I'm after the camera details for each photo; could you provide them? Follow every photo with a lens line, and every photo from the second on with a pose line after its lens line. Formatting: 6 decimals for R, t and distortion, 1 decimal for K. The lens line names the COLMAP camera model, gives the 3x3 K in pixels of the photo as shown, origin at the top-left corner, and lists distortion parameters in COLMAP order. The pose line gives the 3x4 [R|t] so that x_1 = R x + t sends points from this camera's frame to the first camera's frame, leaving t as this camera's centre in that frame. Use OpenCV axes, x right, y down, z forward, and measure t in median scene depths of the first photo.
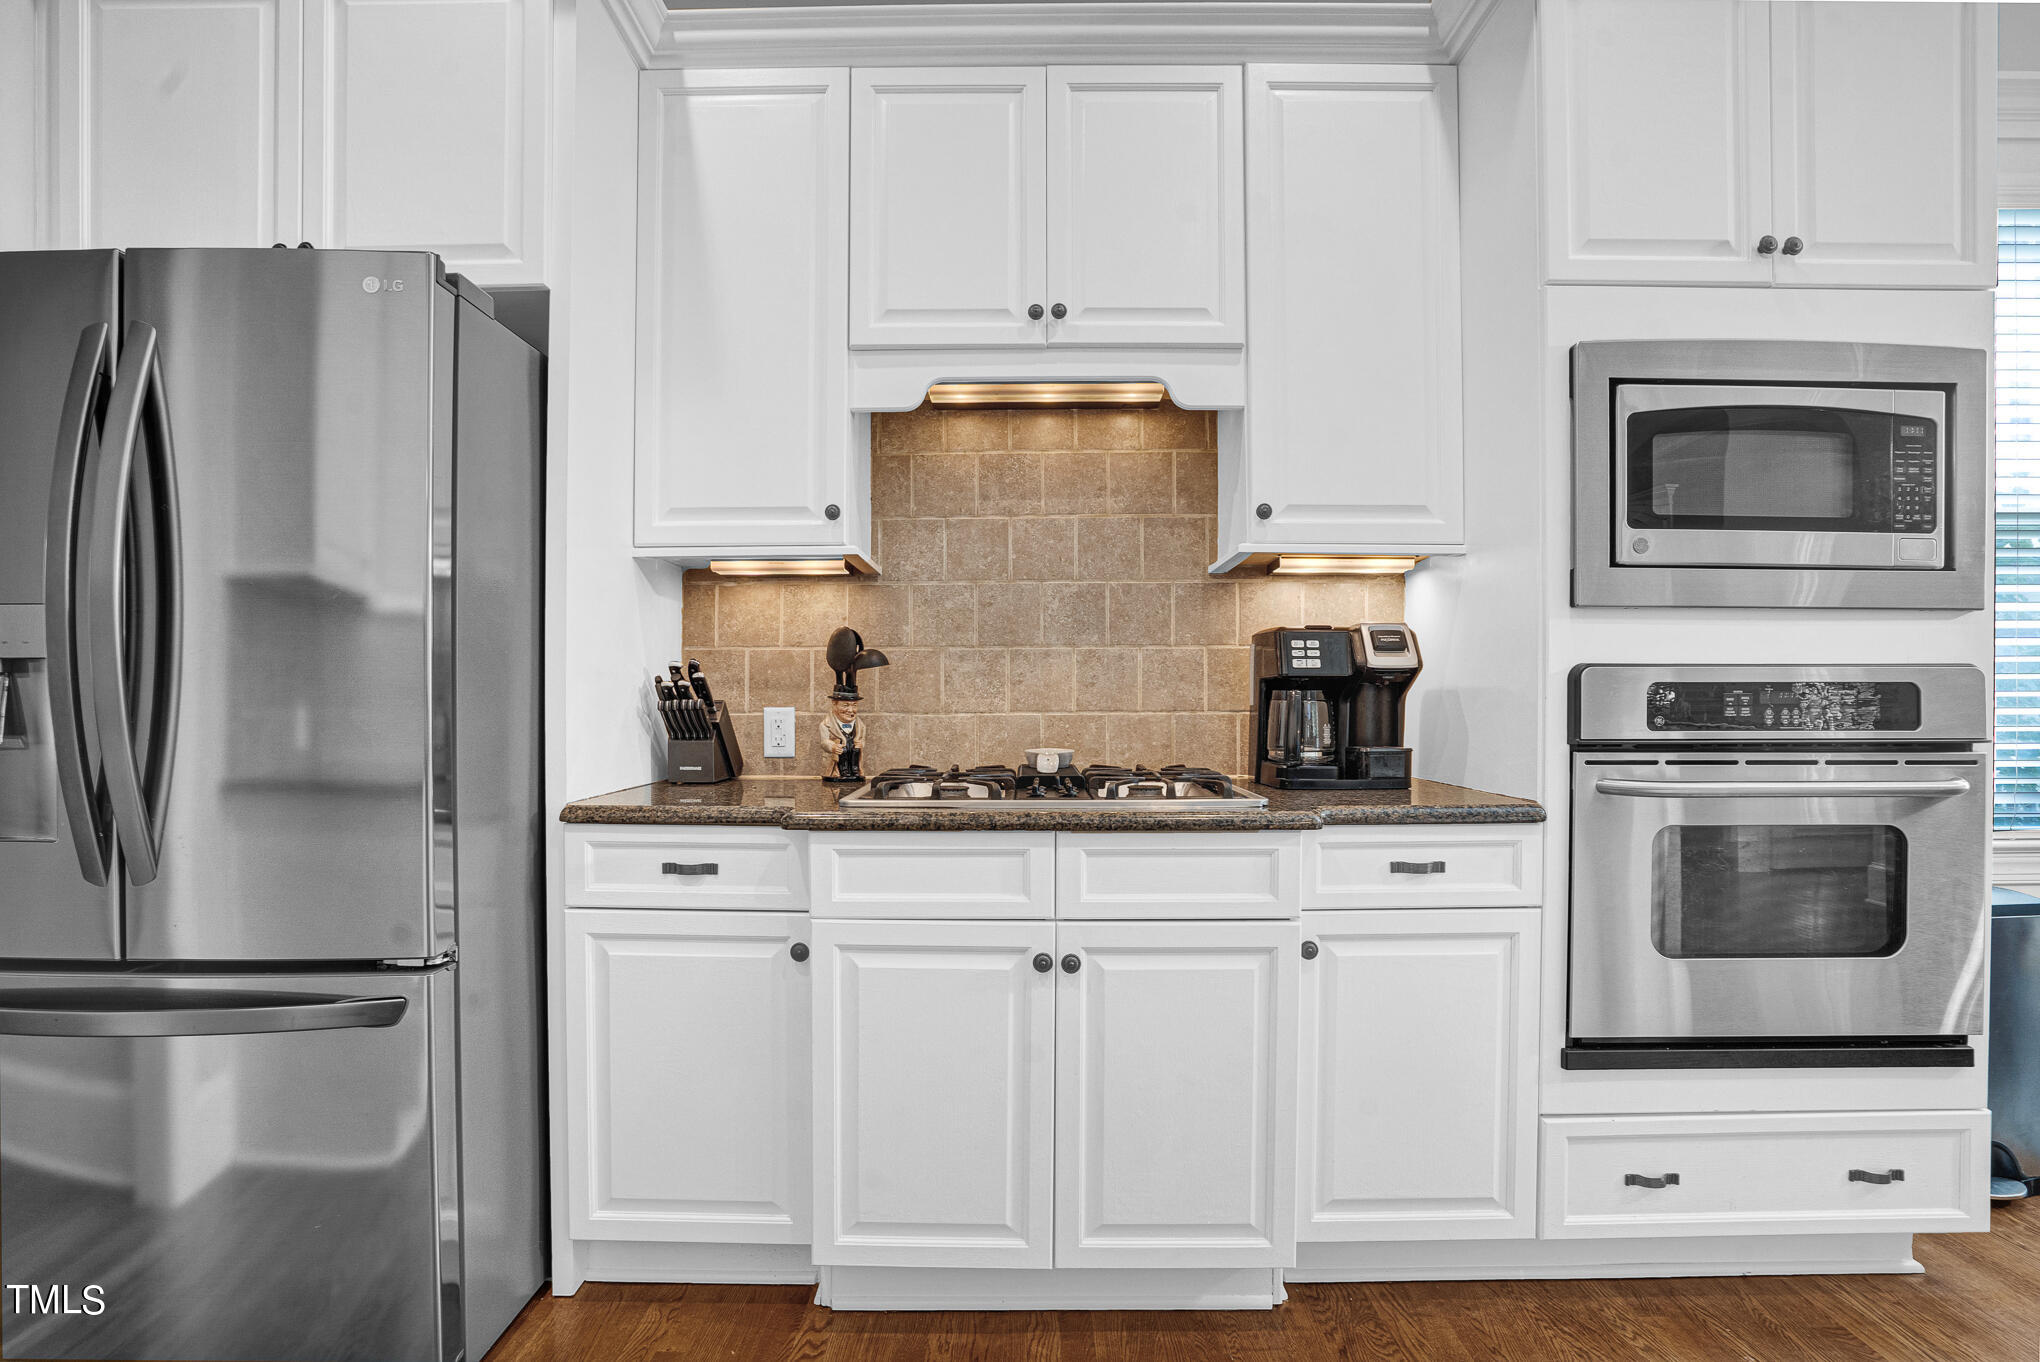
lens RADIAL K [[964.0, 0, 1005.7], [0, 964.0, 689.3], [0, 0, 1]] dist [-0.049075, 0.017663]
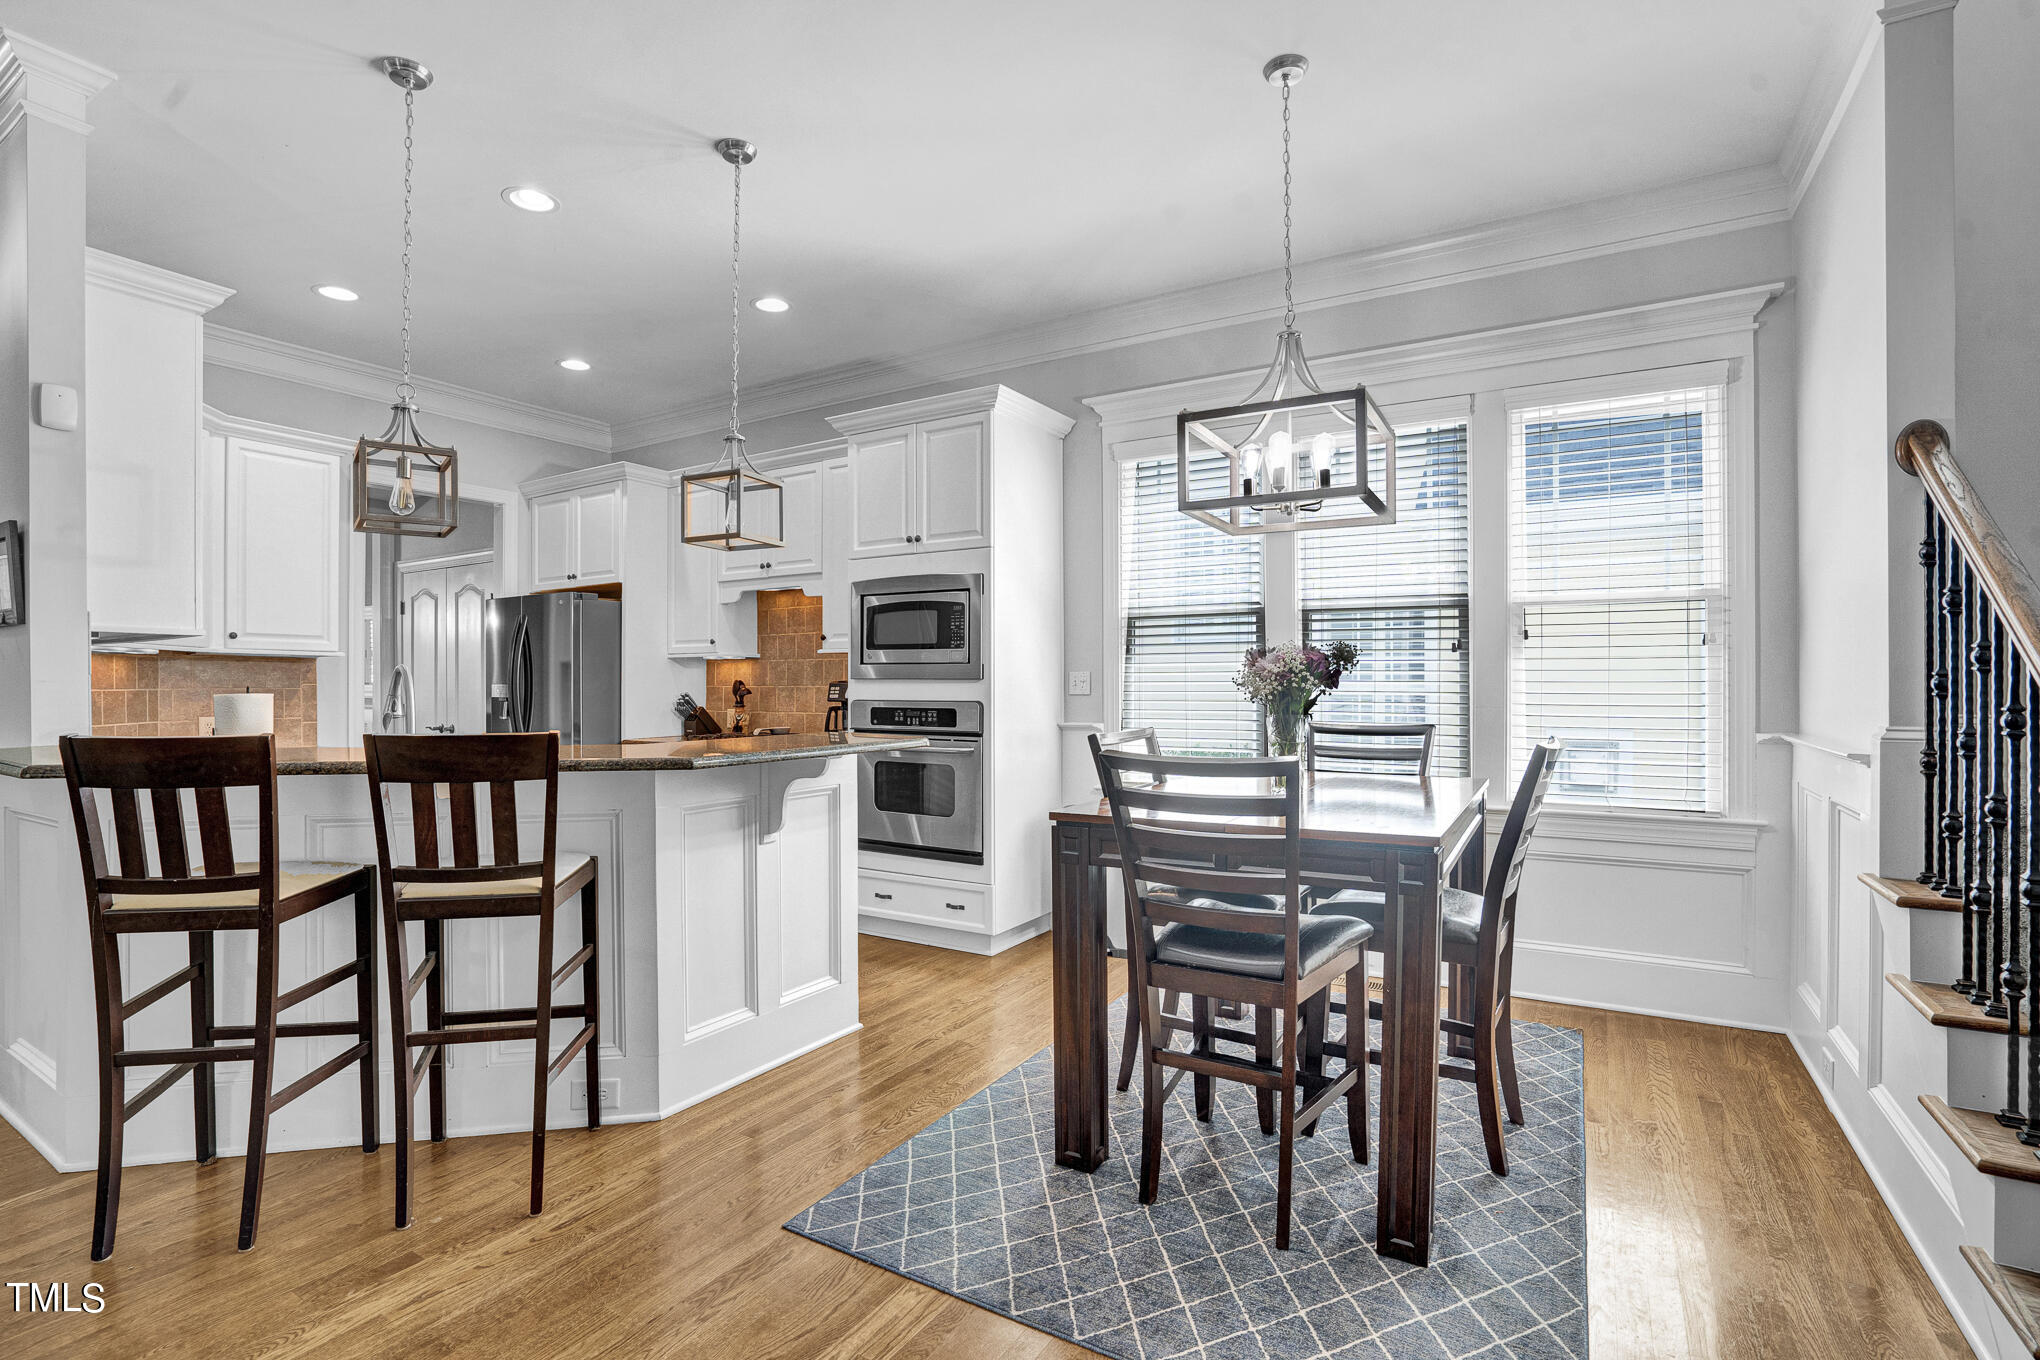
lens RADIAL K [[964.0, 0, 1010.2], [0, 964.0, 681.0], [0, 0, 1]] dist [-0.049075, 0.017663]
pose [[0.845074, -0.000016, -0.534649, 2.458657], [0.000976, 0.999998, 0.001513, -0.084095], [0.534648, -0.001800, 0.845073, -1.099739]]
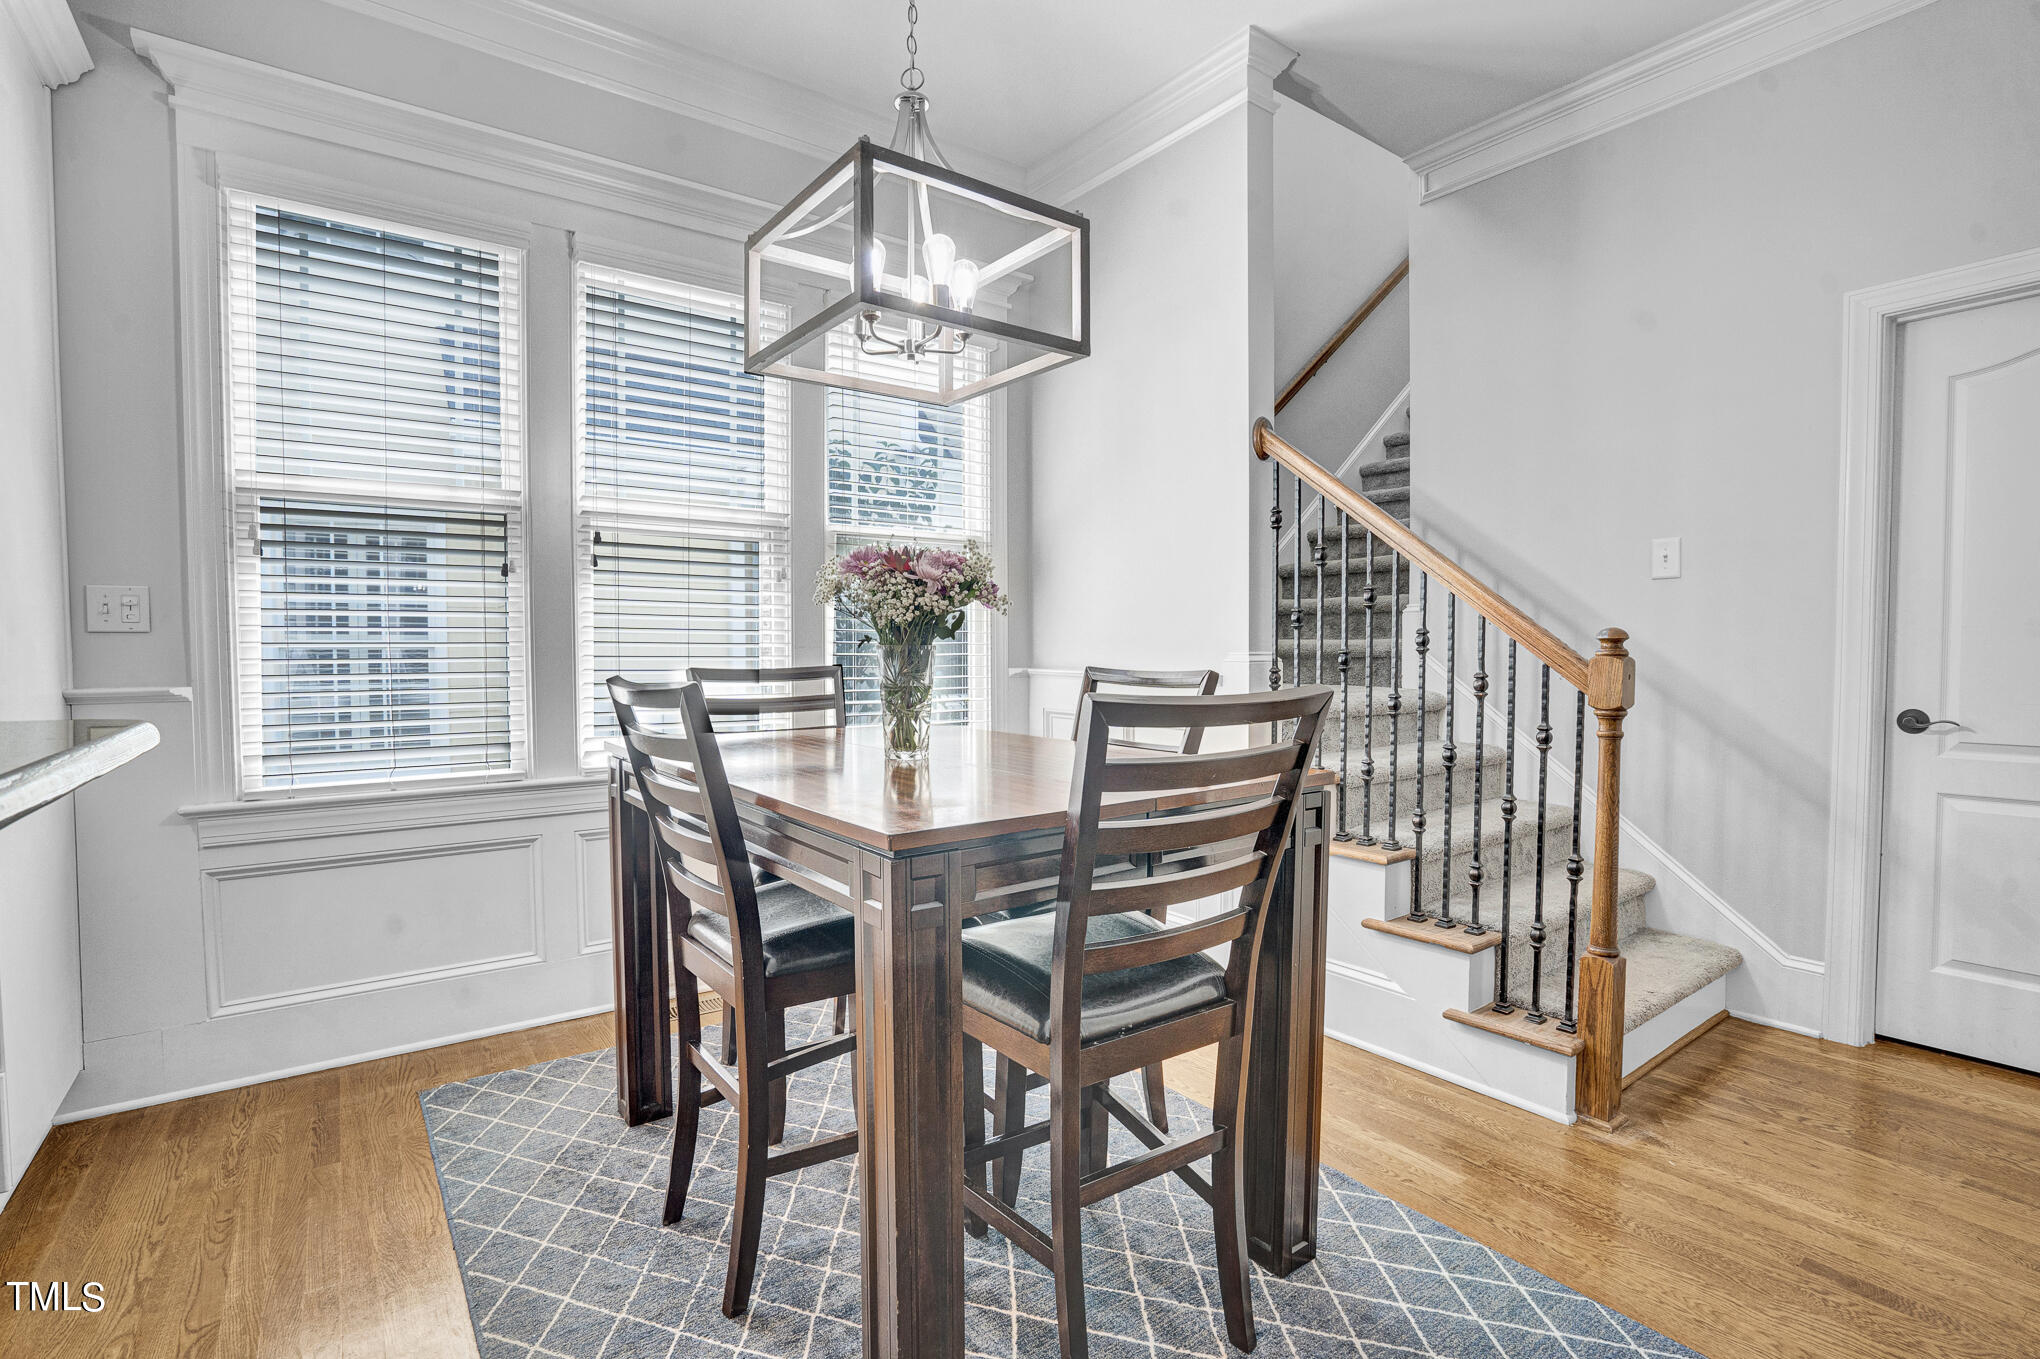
lens RADIAL K [[964.0, 0, 1001.6], [0, 964.0, 676.2], [0, 0, 1]] dist [-0.049075, 0.017663]
pose [[0.808494, -0.014617, 0.588323, 1.368430], [-0.006600, 0.999403, 0.033900, -0.028271], [-0.588468, -0.031291, 0.807915, -0.461013]]
